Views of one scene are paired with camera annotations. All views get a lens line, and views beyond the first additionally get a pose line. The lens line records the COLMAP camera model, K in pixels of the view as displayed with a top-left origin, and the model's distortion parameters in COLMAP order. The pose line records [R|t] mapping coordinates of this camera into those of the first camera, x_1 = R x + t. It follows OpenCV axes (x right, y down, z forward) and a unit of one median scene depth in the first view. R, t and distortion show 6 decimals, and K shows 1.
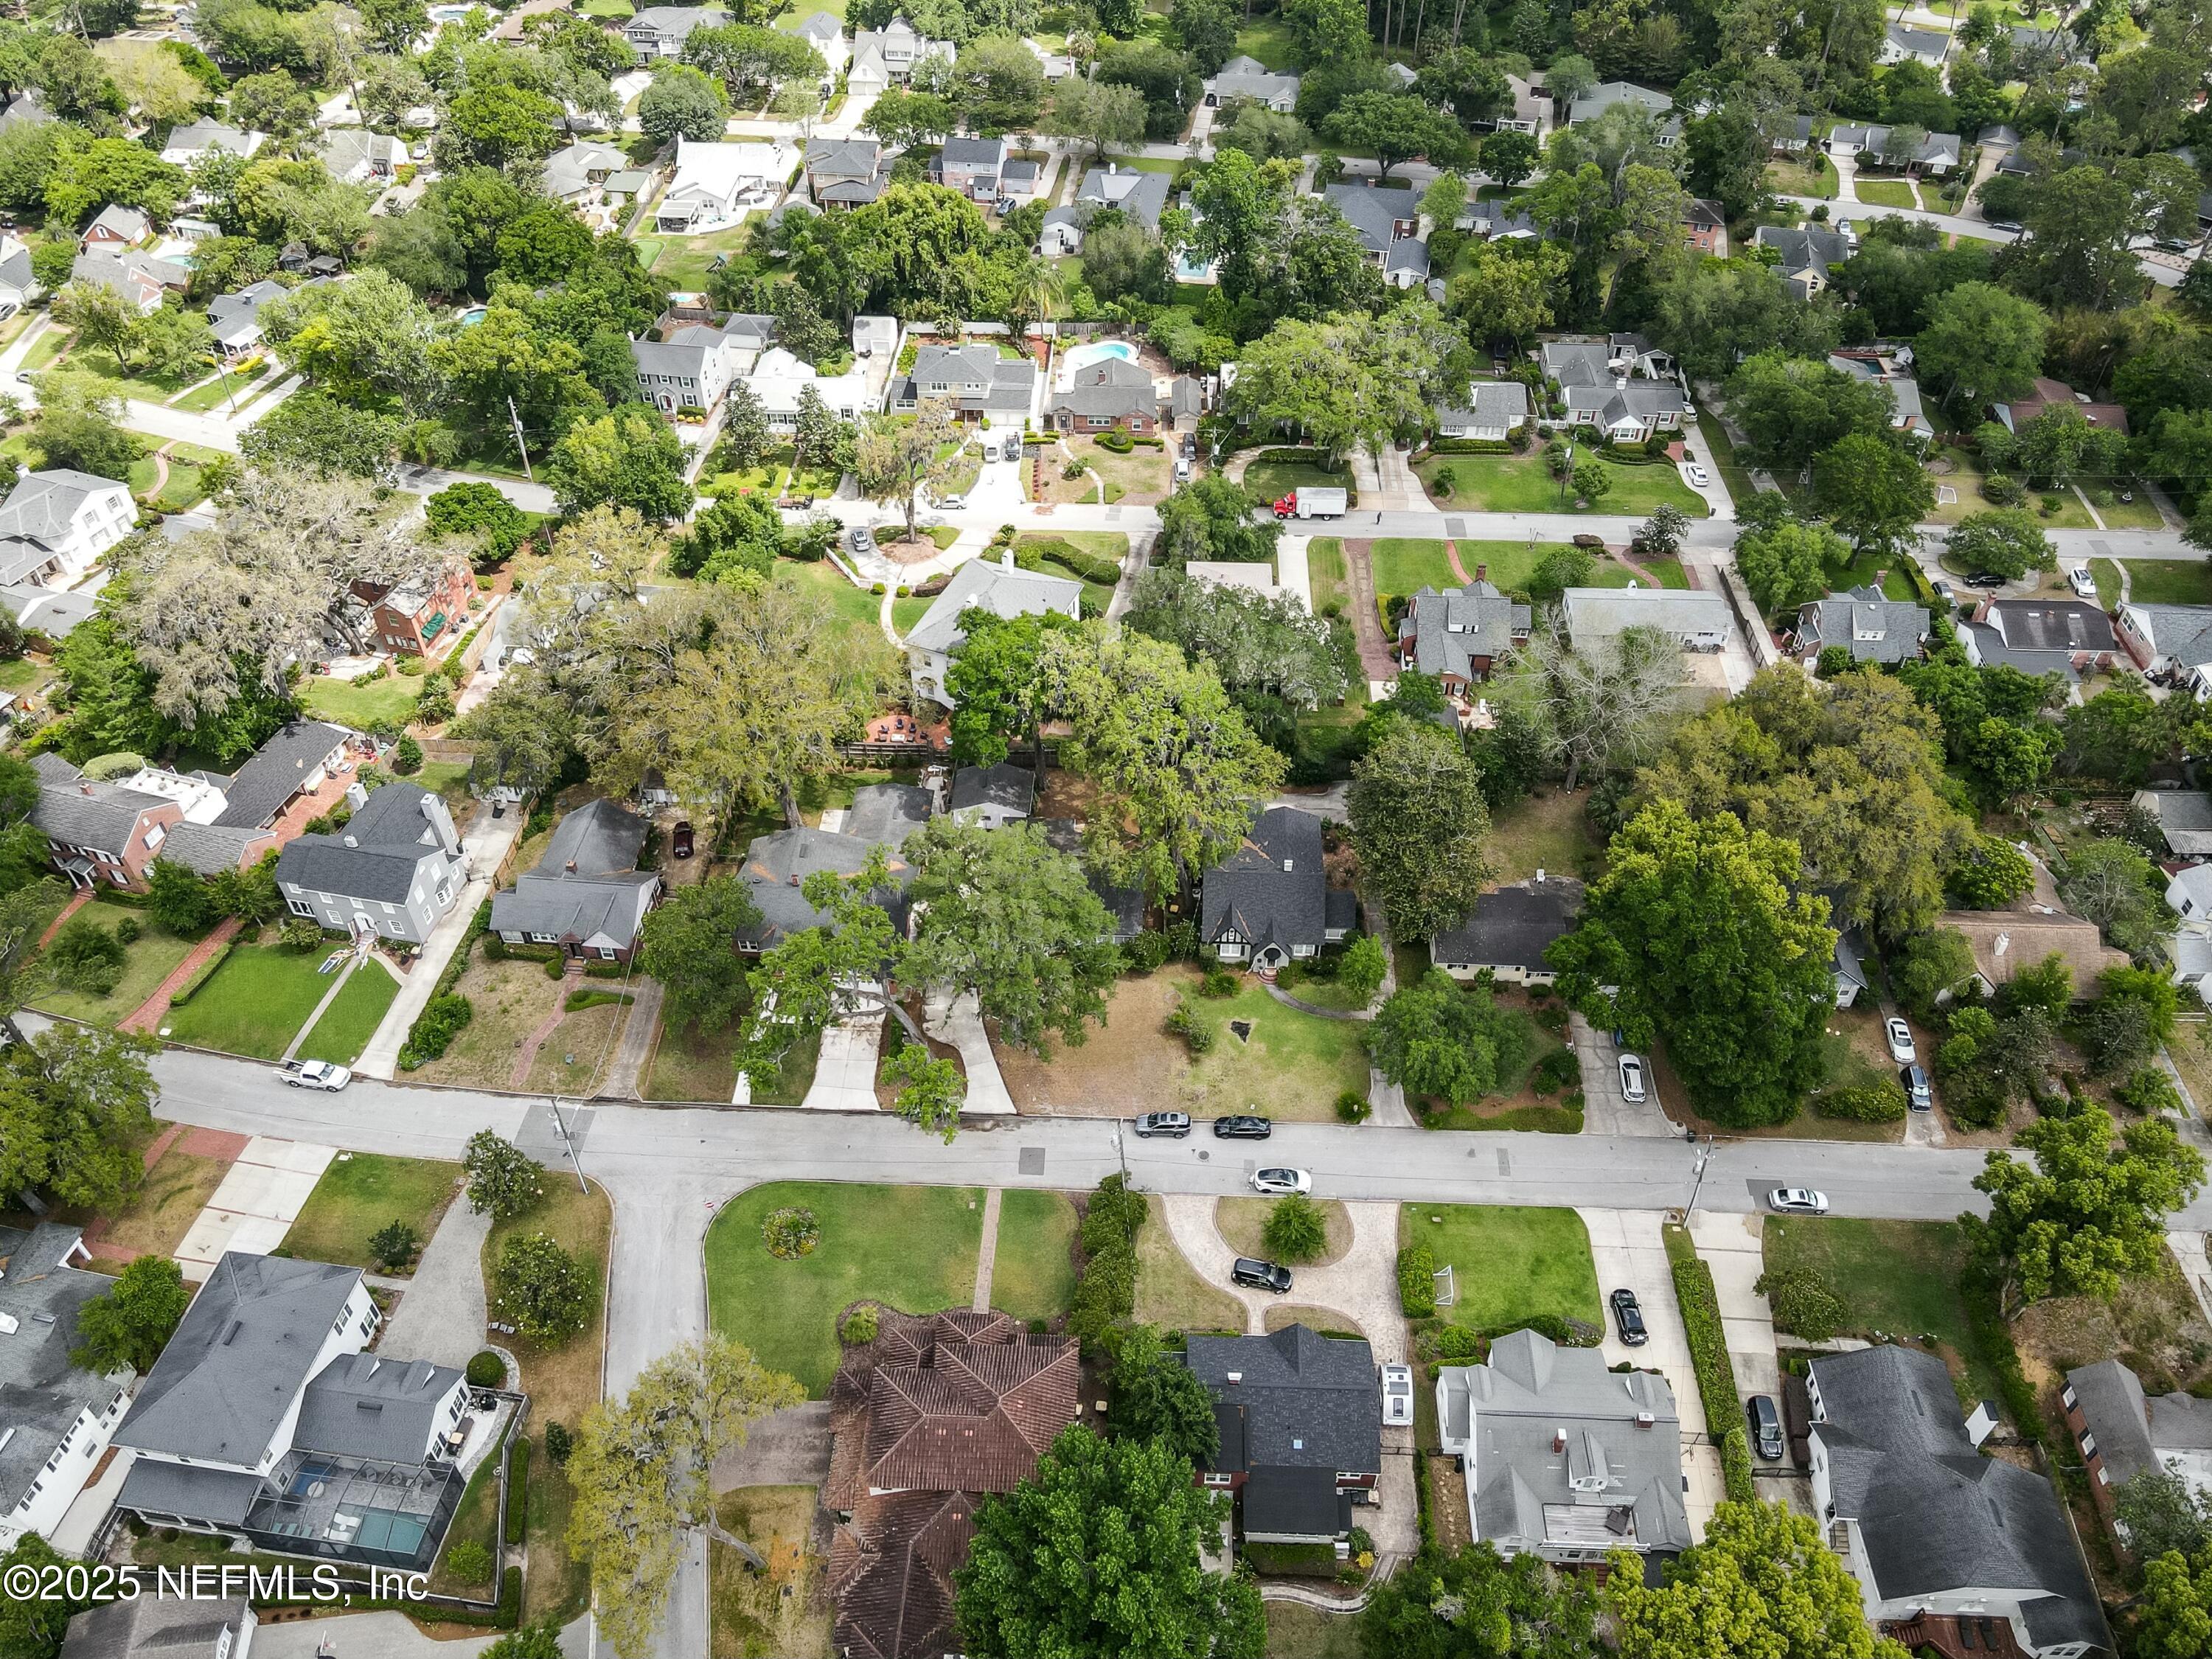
lens RADIAL K [[1630.1, 0, 1110.3], [0, 1630.1, 818.0], [0, 0, 1]] dist [-0.000428, 0.024785]
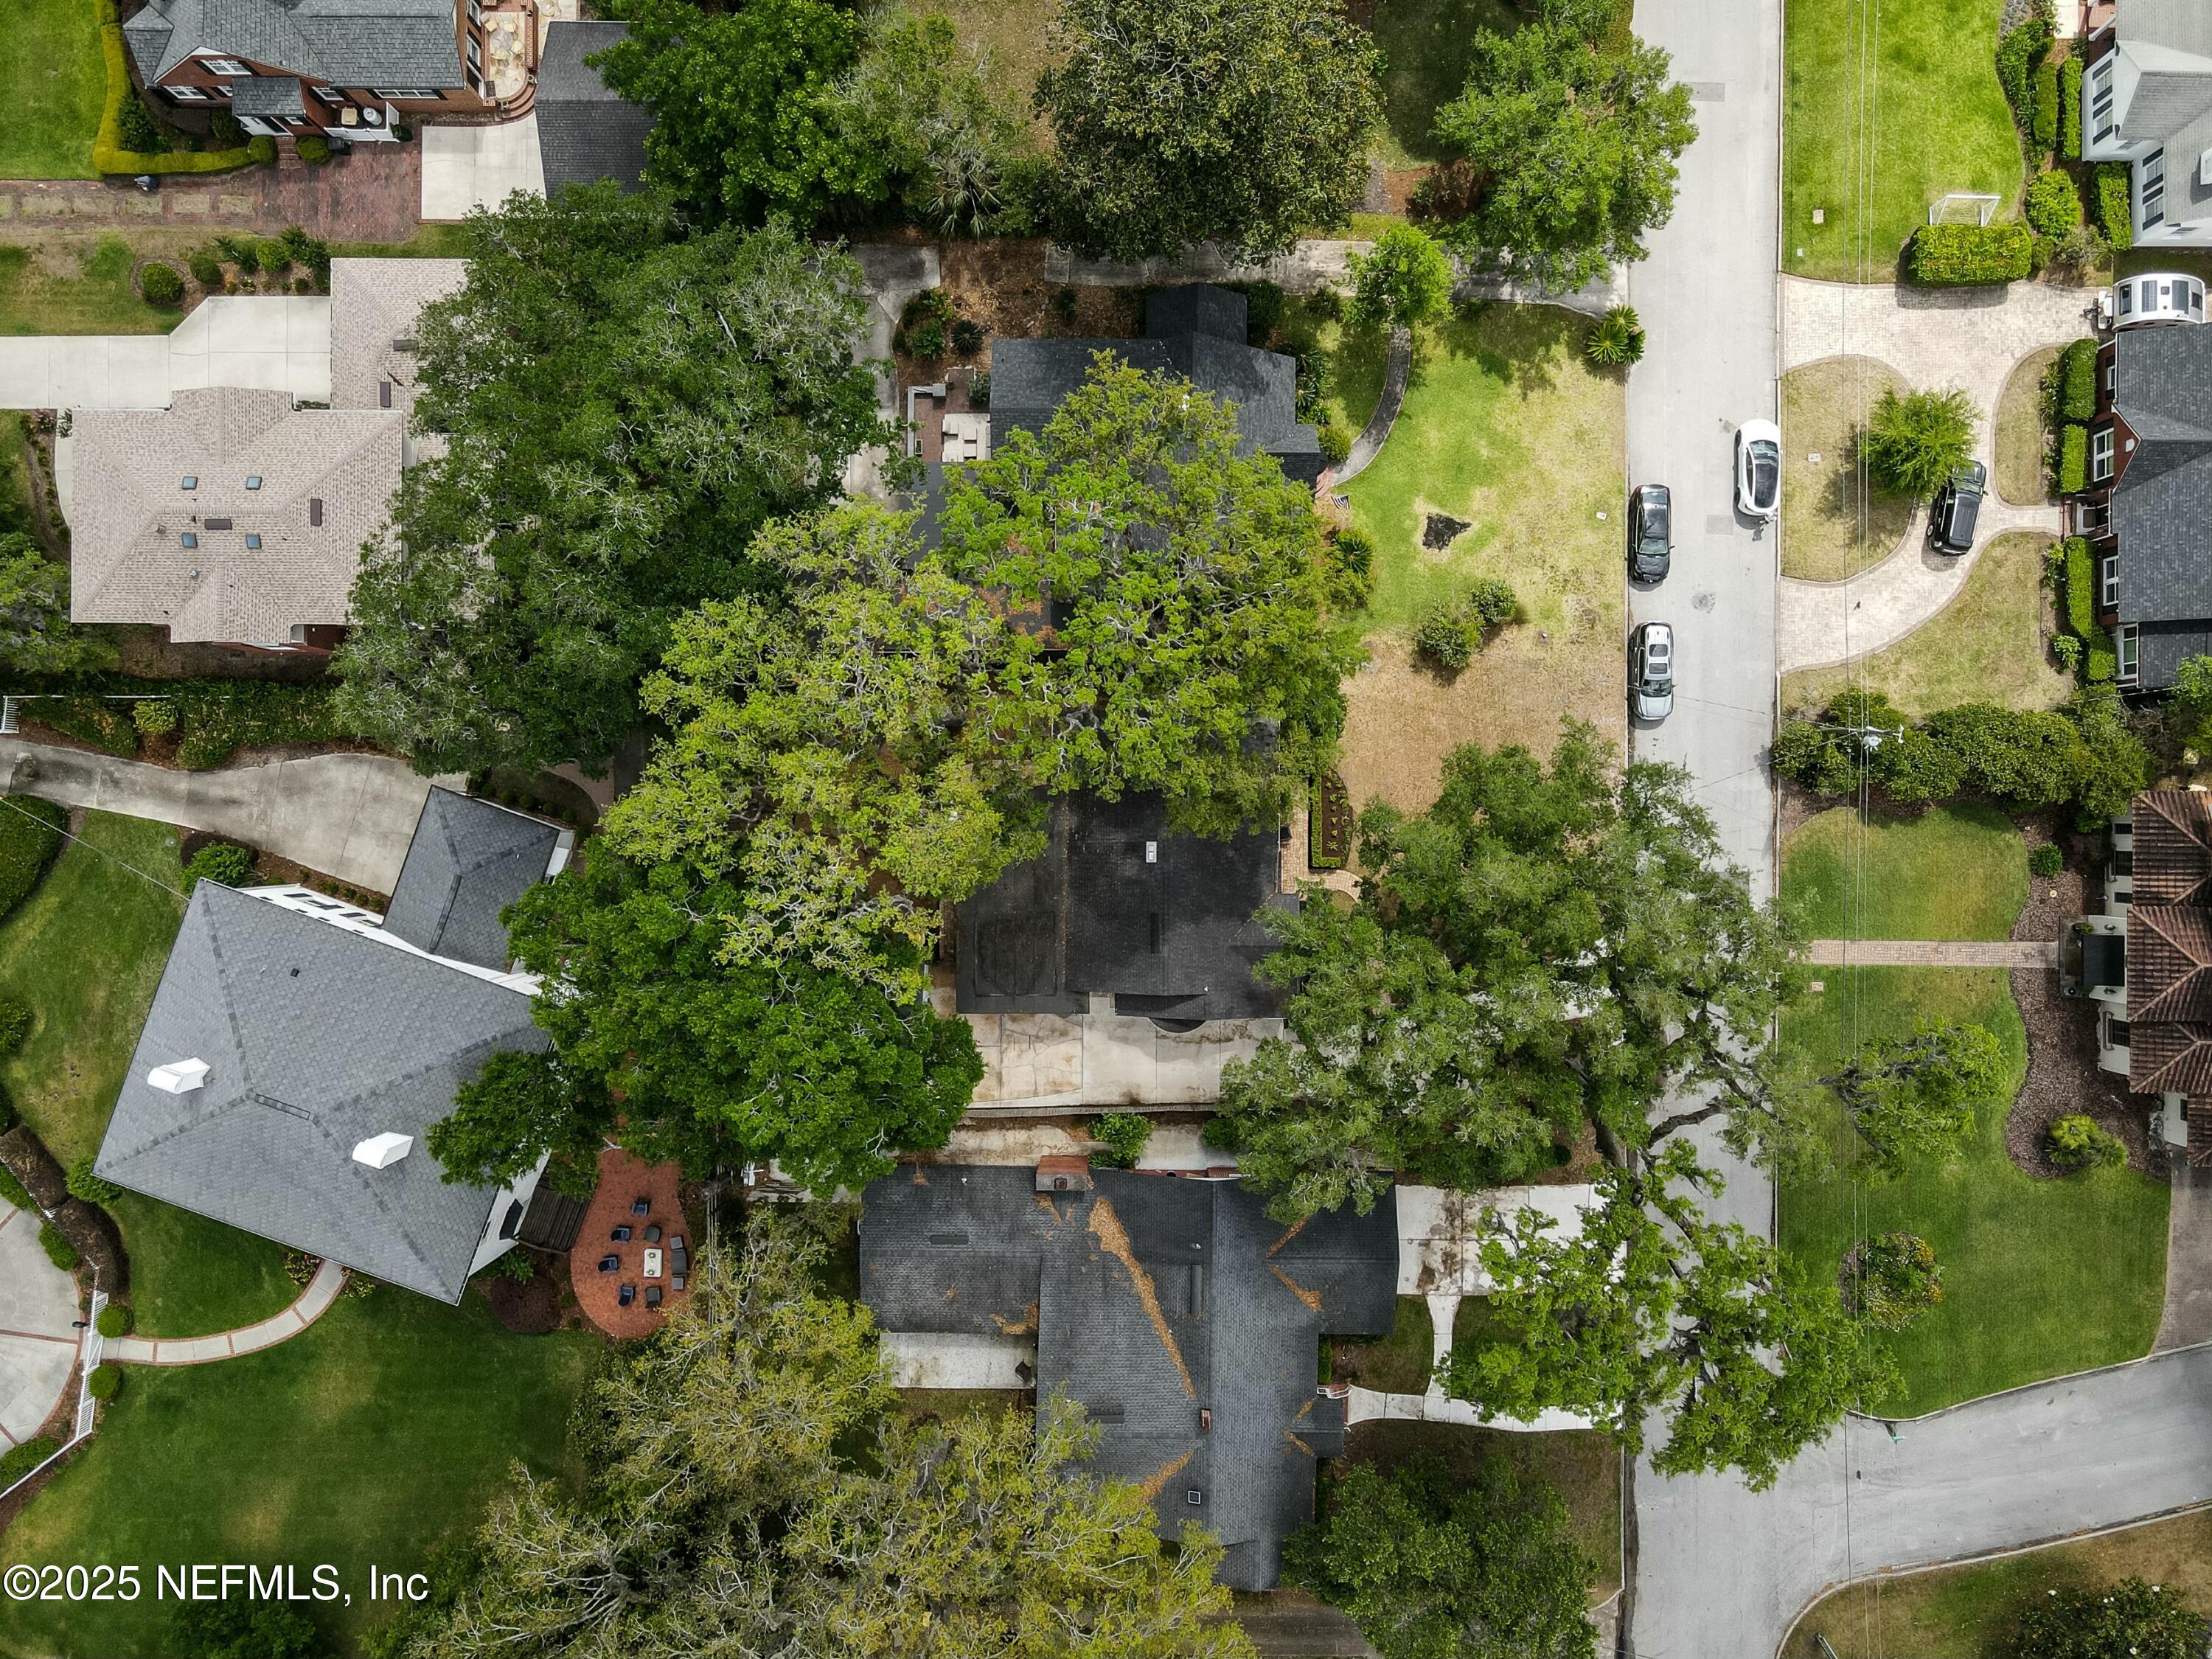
lens RADIAL K [[1630.1, 0, 1107.0], [0, 1630.1, 834.0], [0, 0, 1]] dist [-0.000428, 0.024785]
pose [[-0.034713, -0.999394, 0.002547, -0.017697], [0.697335, -0.022396, 0.716396, -0.327154], [-0.715905, 0.026645, 0.697689, 0.671112]]
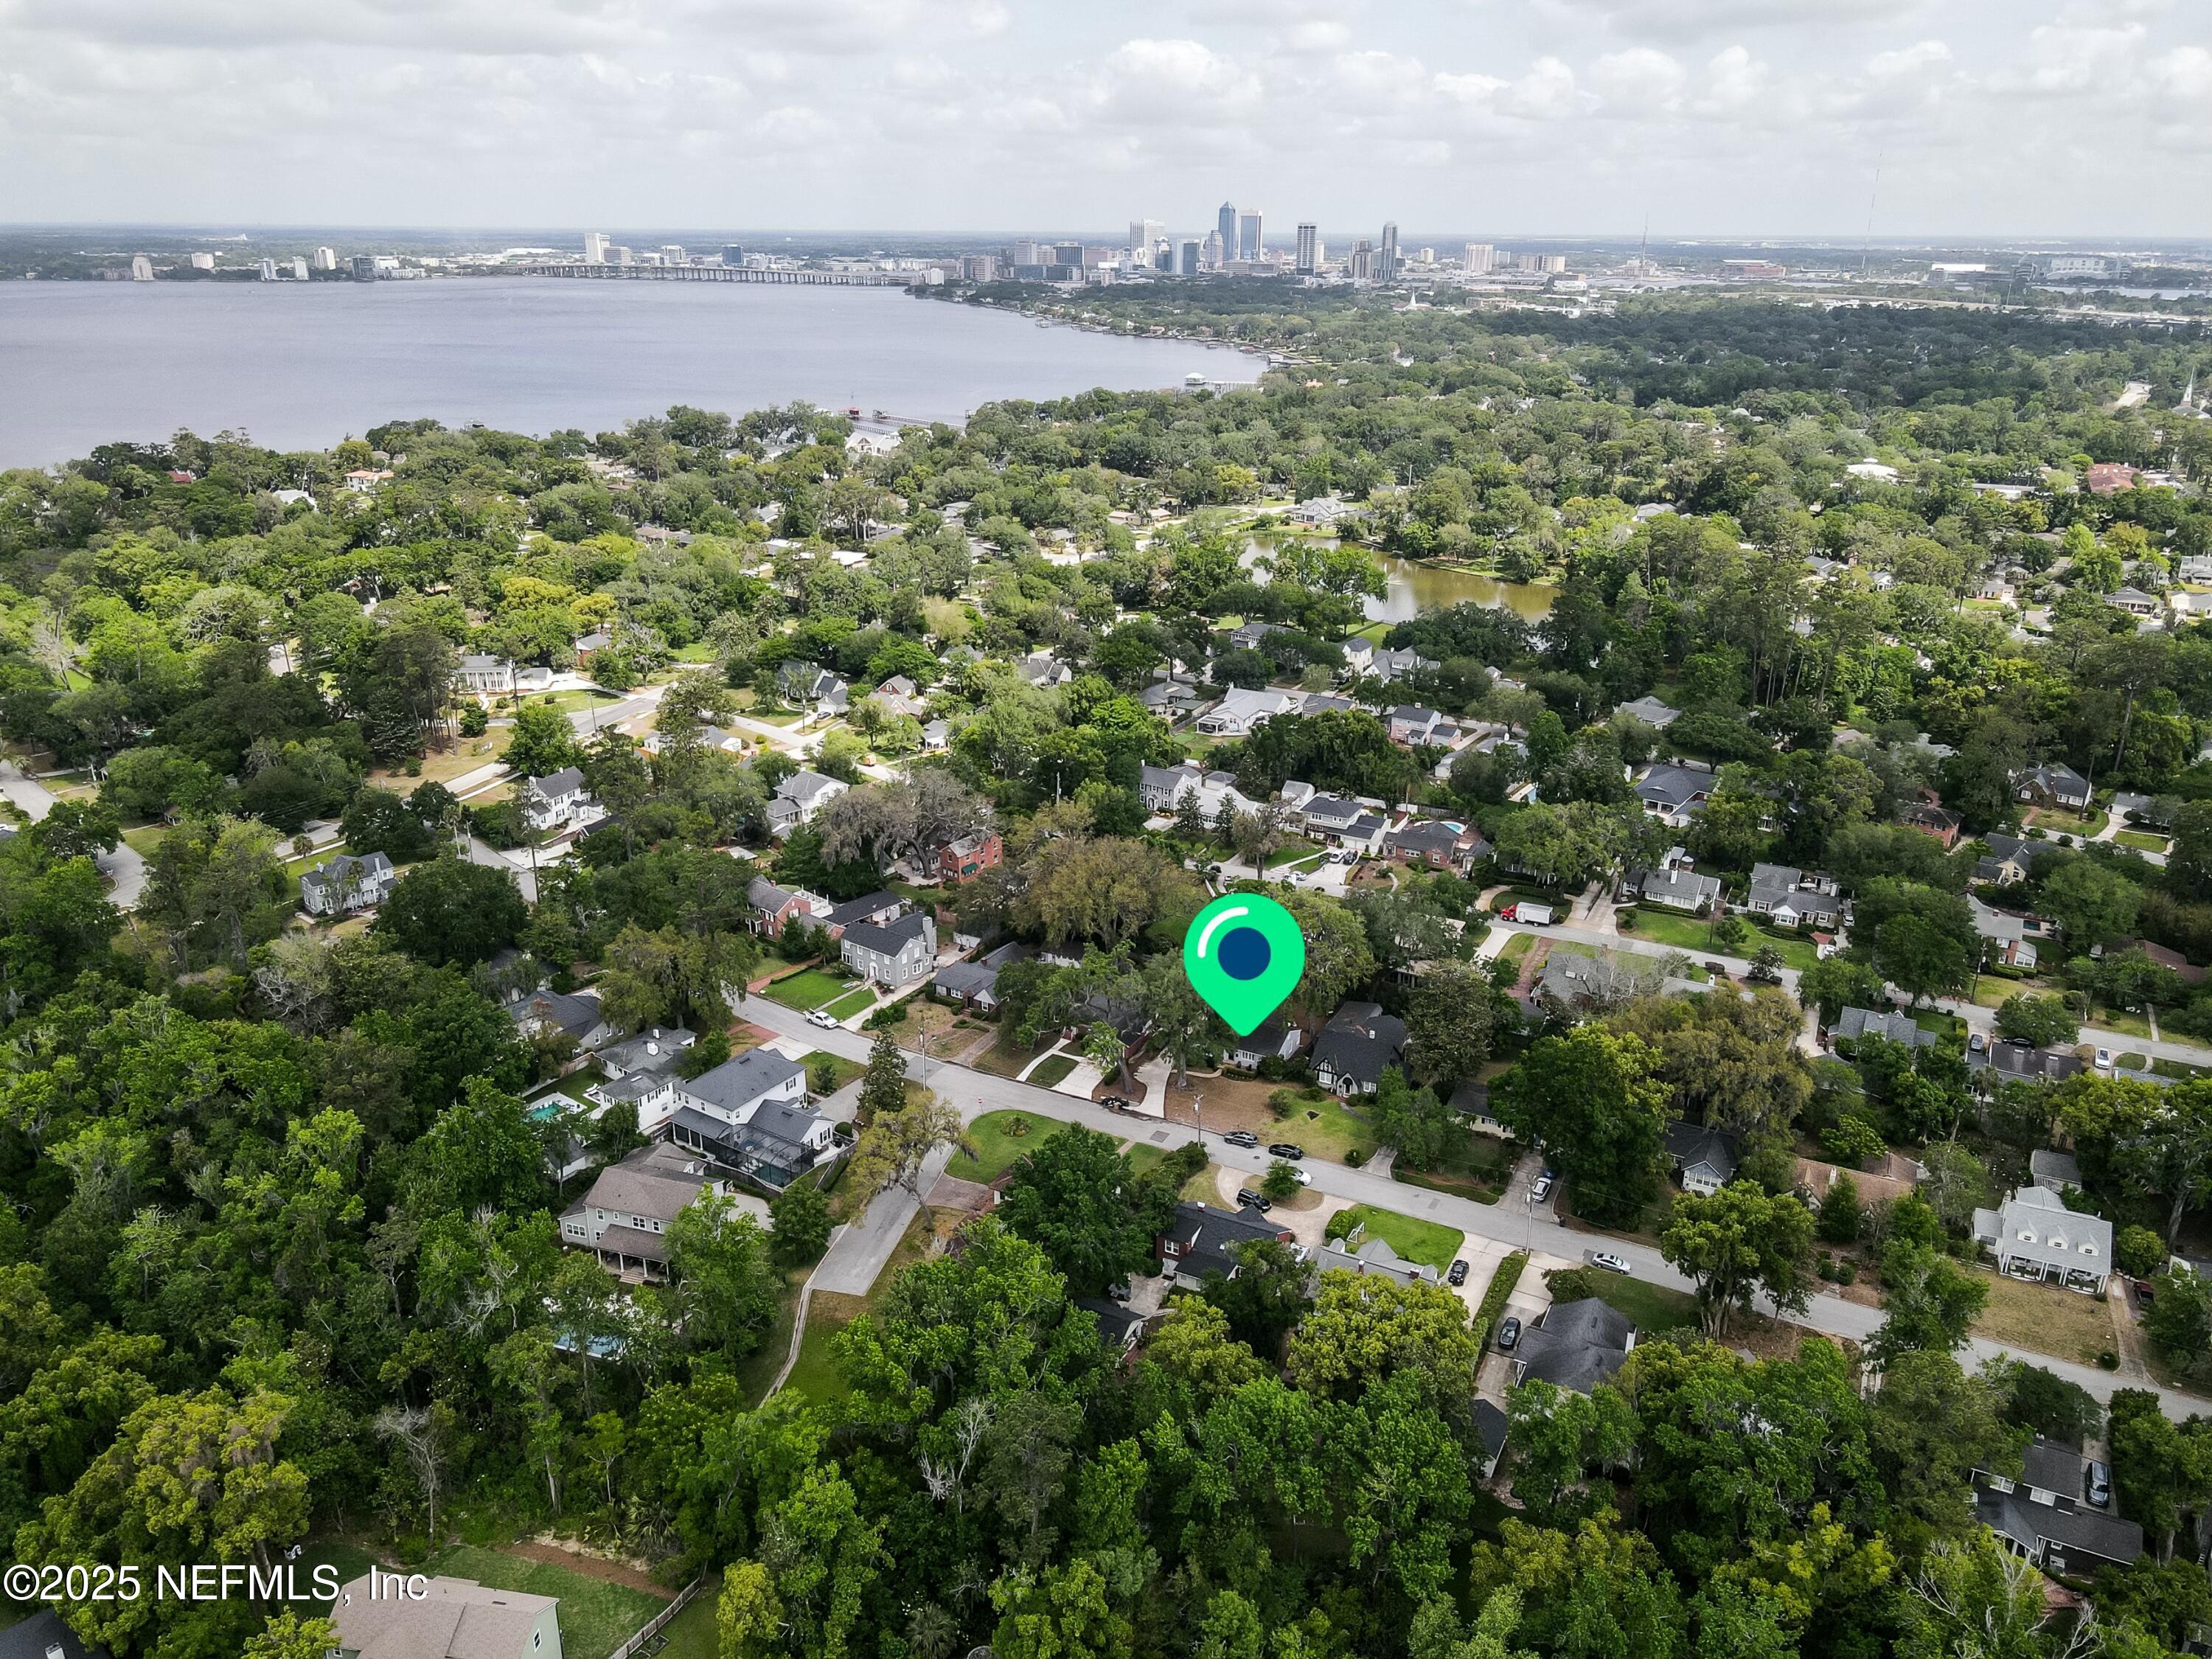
lens RADIAL K [[1630.1, 0, 1116.1], [0, 1630.1, 839.3], [0, 0, 1]] dist [-0.000428, 0.024785]
pose [[0.908276, 0.152344, -0.389649, 0.468253], [-0.291062, 0.899108, -0.326936, 0.446999], [0.300530, 0.410360, 0.860980, -0.531667]]
